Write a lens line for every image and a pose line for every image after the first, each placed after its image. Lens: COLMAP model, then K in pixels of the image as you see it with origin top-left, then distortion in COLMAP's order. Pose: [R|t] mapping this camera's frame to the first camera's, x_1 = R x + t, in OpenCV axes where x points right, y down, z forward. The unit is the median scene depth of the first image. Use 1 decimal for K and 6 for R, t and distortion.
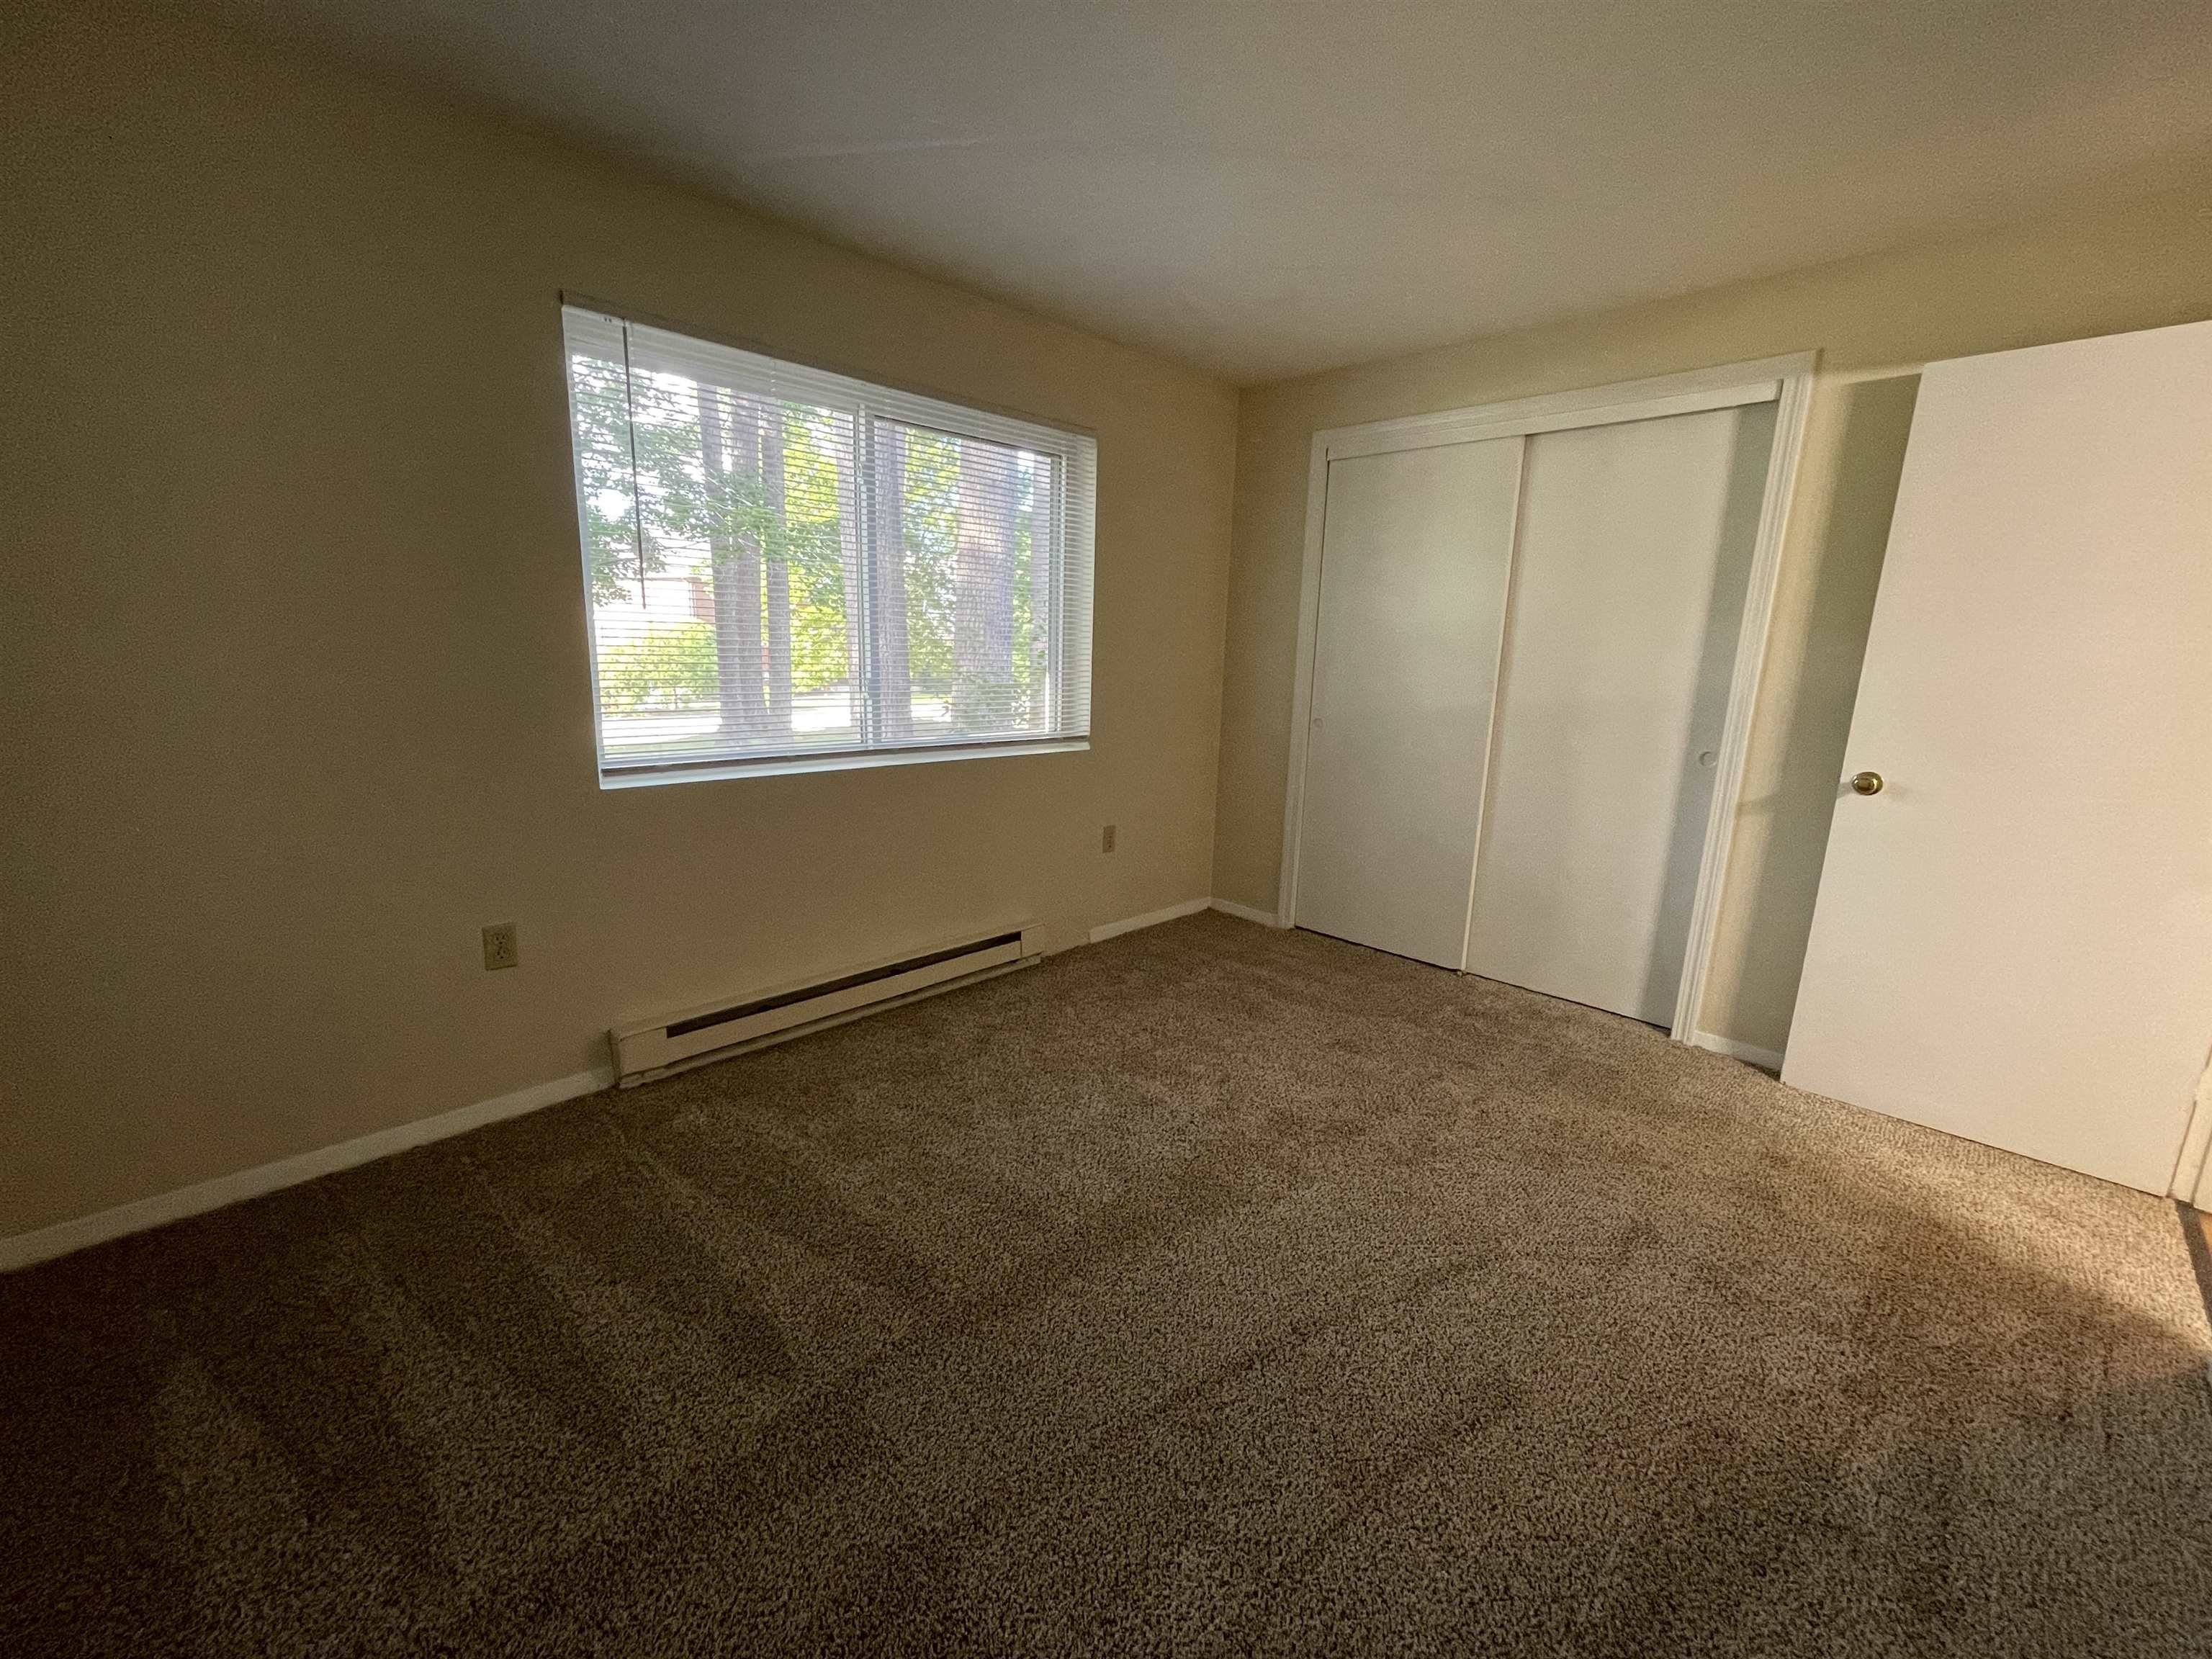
lens RADIAL K [[899.4, 0, 1103.6], [0, 899.4, 832.0], [0, 0, 1]] dist [0.002934, 0.000043]
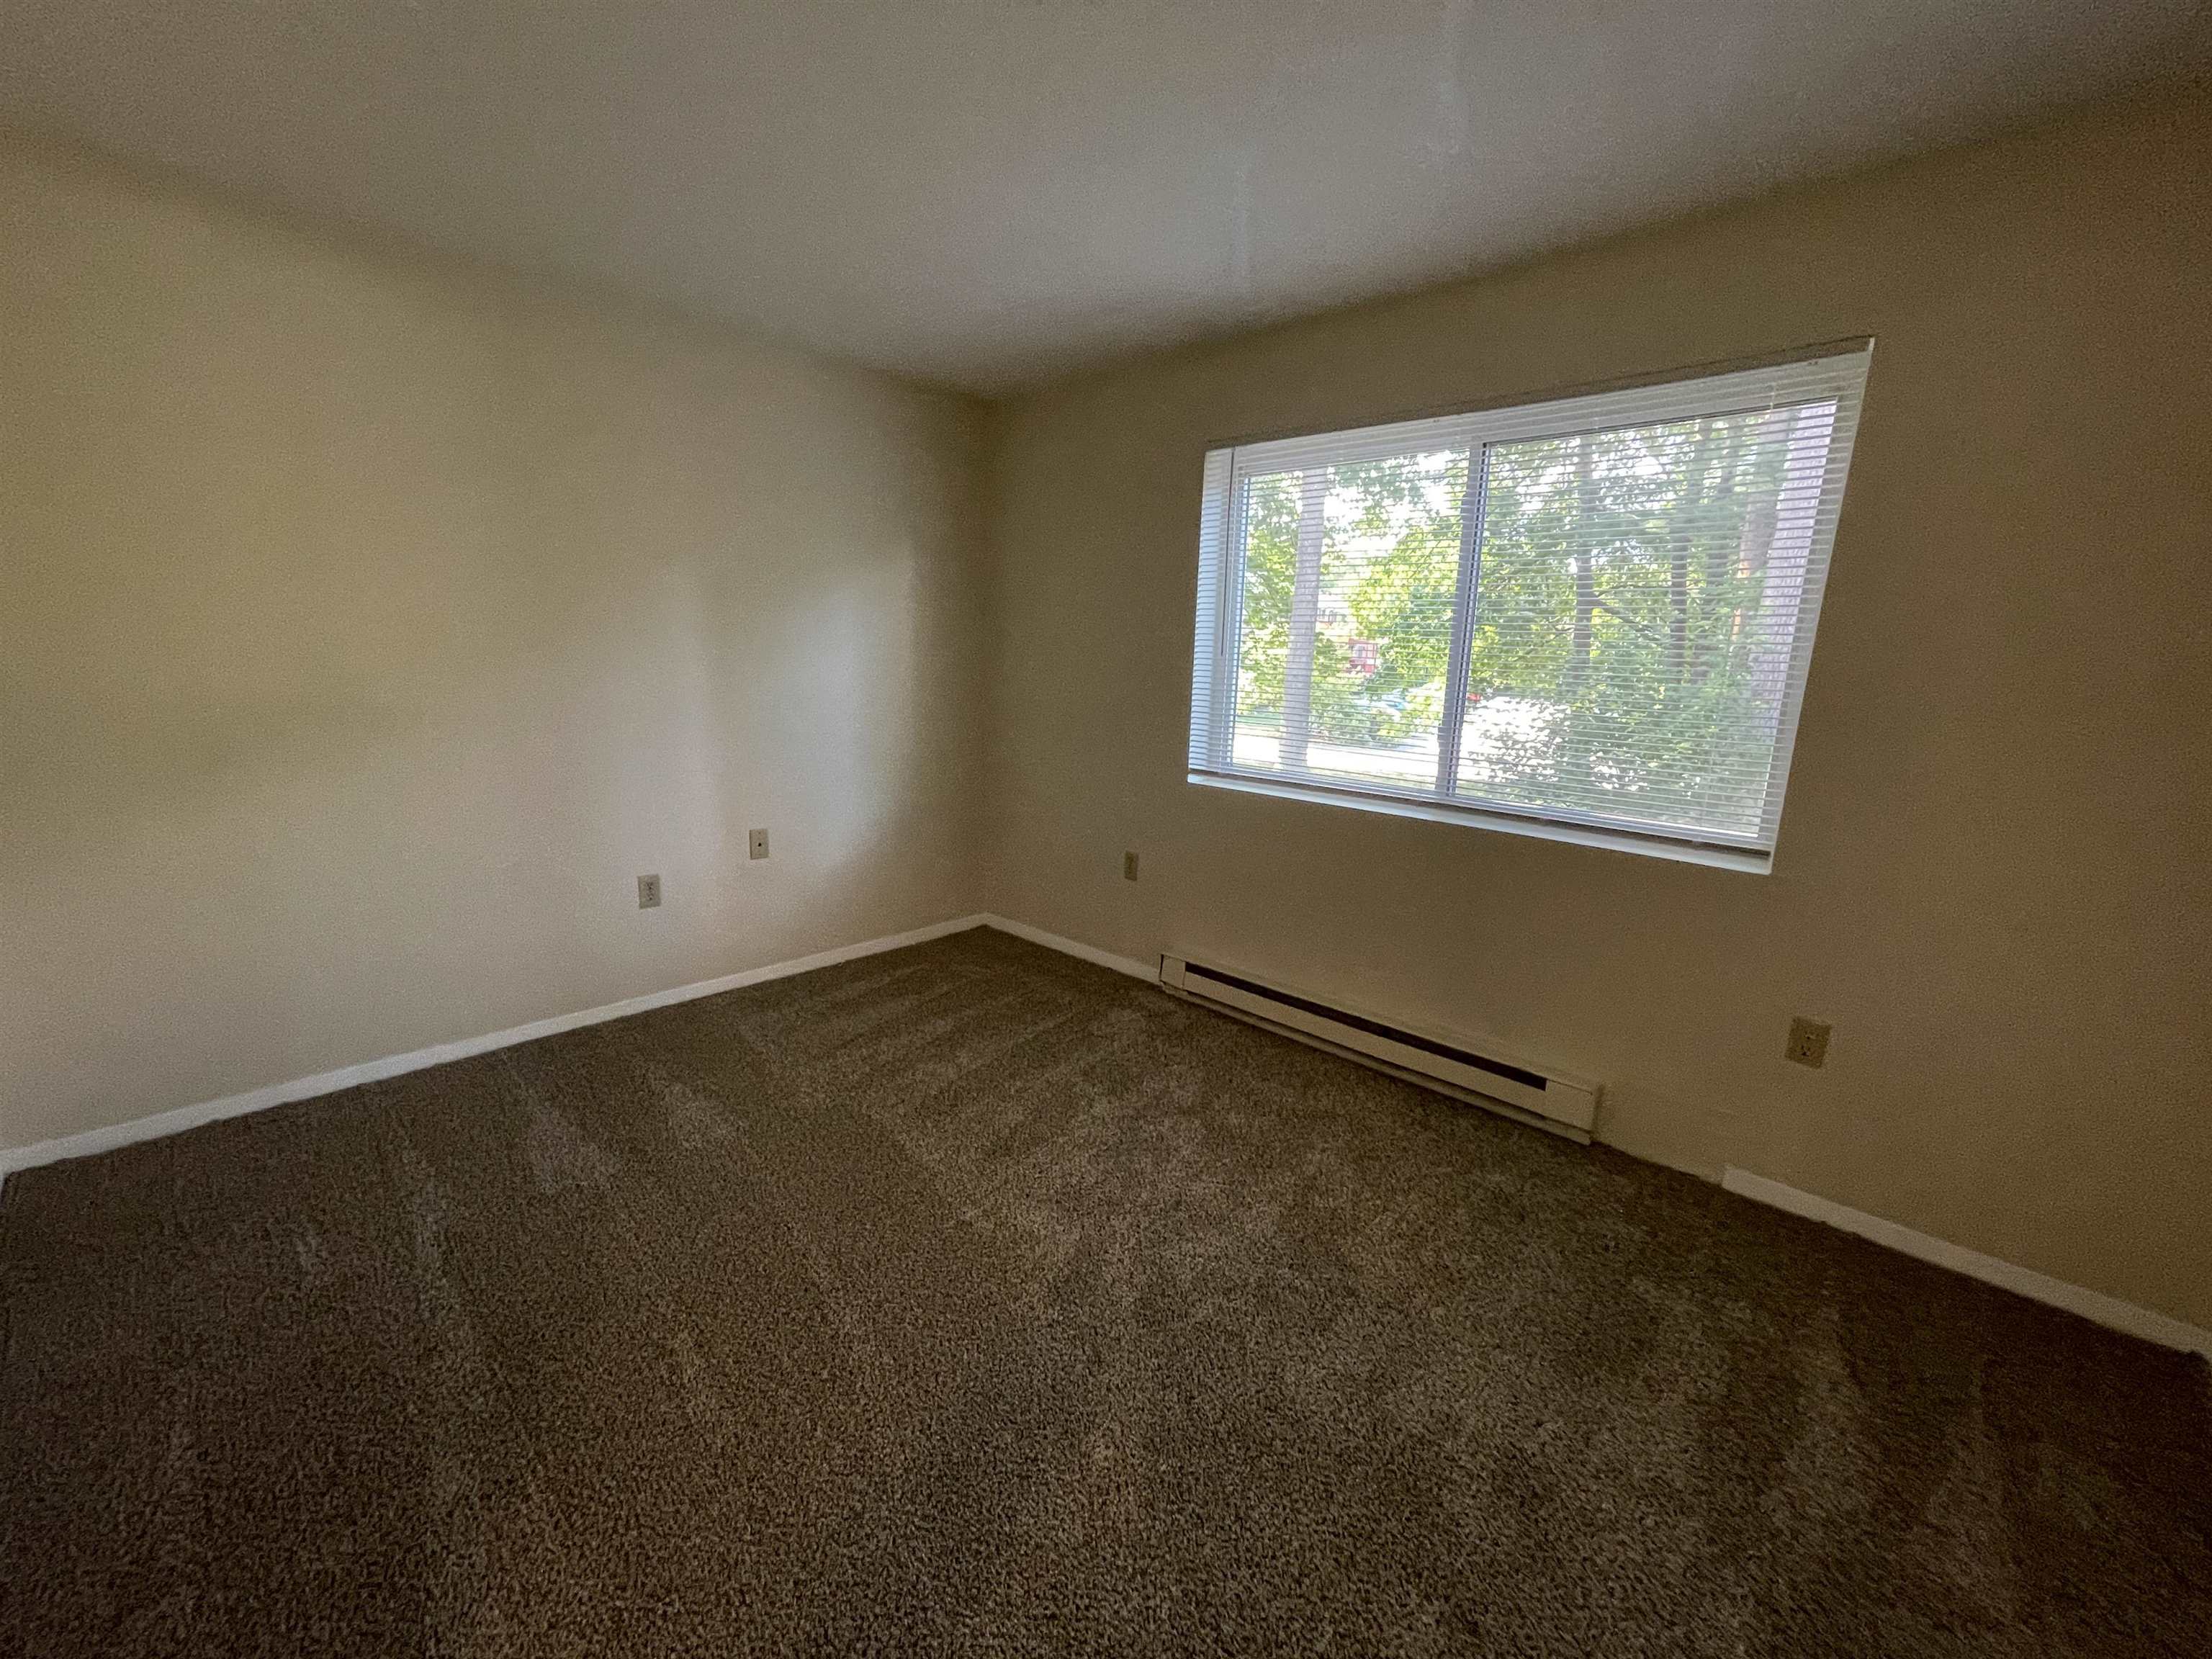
lens RADIAL K [[899.4, 0, 1107.5], [0, 899.4, 830.9], [0, 0, 1]] dist [0.002934, 0.000043]
pose [[0.034661, 0.169325, -0.984951, 0.782957], [-0.243563, 0.957258, 0.155993, -0.149717], [0.969265, 0.234491, 0.074421, 0.719929]]
